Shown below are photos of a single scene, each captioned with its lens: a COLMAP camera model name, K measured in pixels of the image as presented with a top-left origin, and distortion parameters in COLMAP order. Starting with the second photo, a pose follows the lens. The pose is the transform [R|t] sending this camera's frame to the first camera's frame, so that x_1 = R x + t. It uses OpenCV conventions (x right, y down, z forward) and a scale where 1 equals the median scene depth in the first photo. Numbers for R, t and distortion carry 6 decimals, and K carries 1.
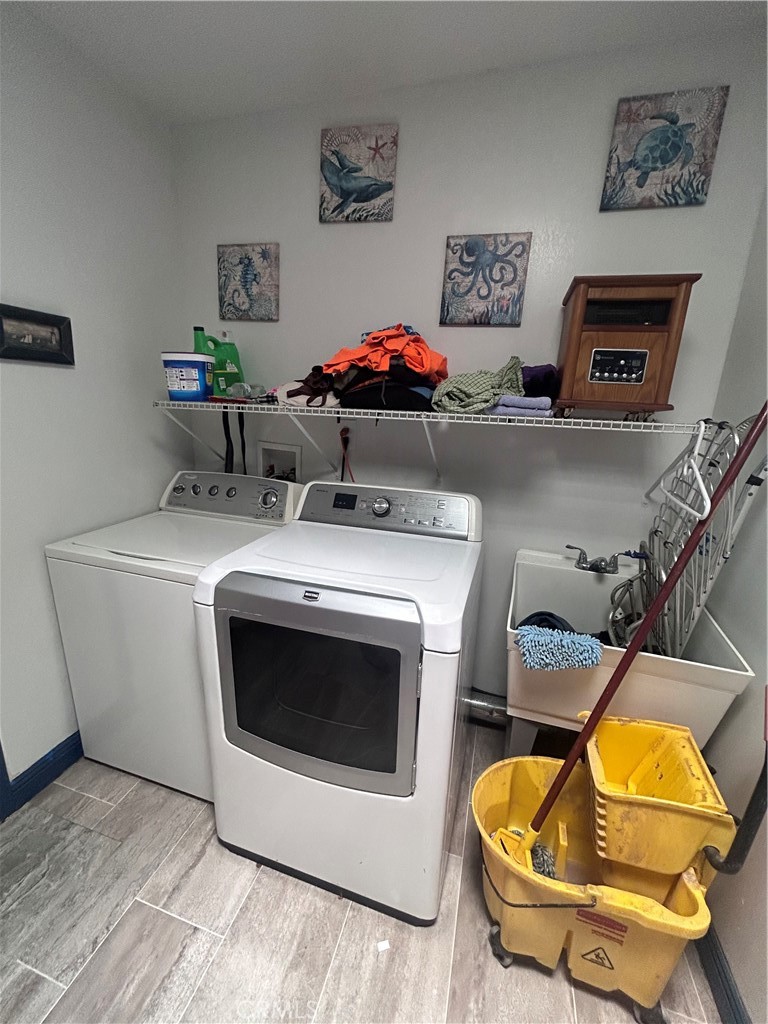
lens RADIAL K [[414.8, 0, 382.9], [0, 414.8, 511.3], [0, 0, 1]] dist [-0.003696, 0.003756]
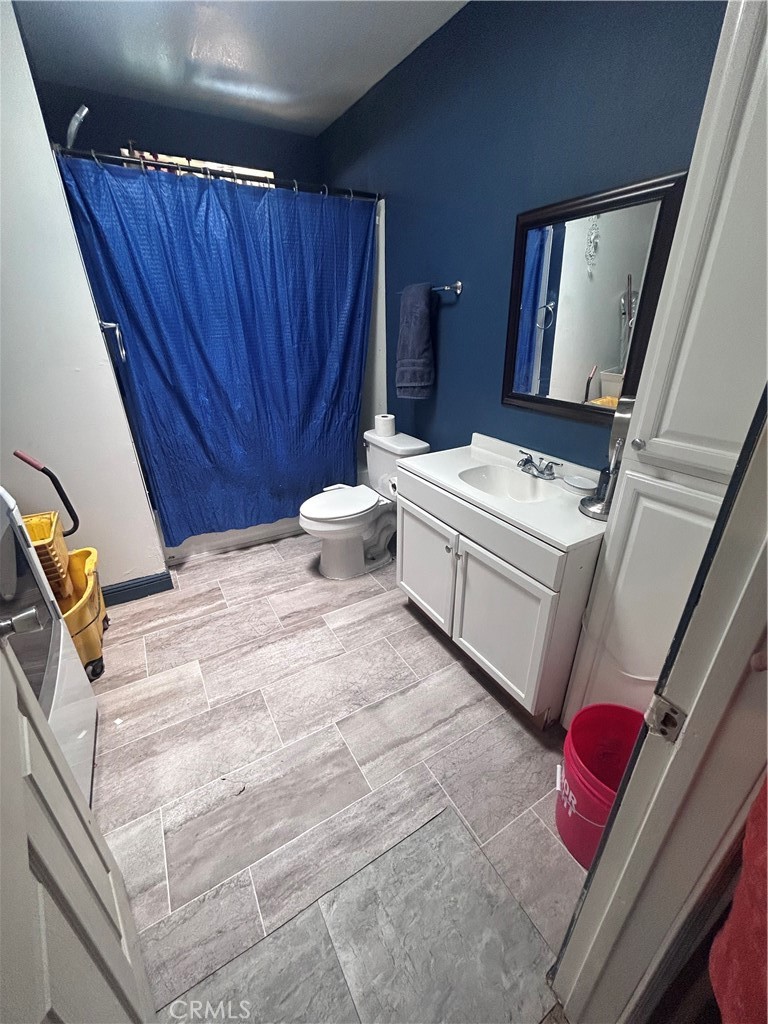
lens RADIAL K [[414.8, 0, 391.0], [0, 414.8, 512.0], [0, 0, 1]] dist [-0.003696, 0.003756]
pose [[-0.740167, -0.304181, 0.599689, -1.360499], [0.166116, 0.781475, 0.601417, -0.204585], [-0.651582, 0.544767, -0.527892, 0.784878]]
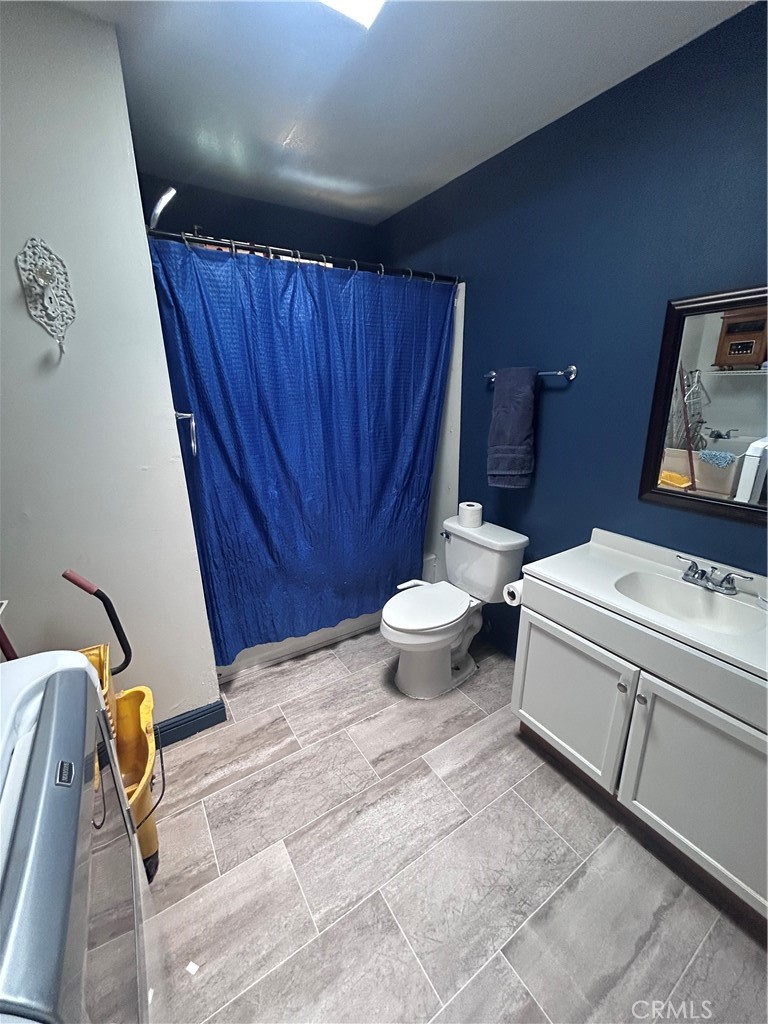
lens RADIAL K [[414.8, 0, 391.1], [0, 414.8, 511.6], [0, 0, 1]] dist [-0.003696, 0.003756]
pose [[-0.770116, -0.205030, 0.604056, -0.758014], [0.159791, 0.854746, 0.493839, -0.288876], [-0.617566, 0.476836, -0.625492, 0.844385]]
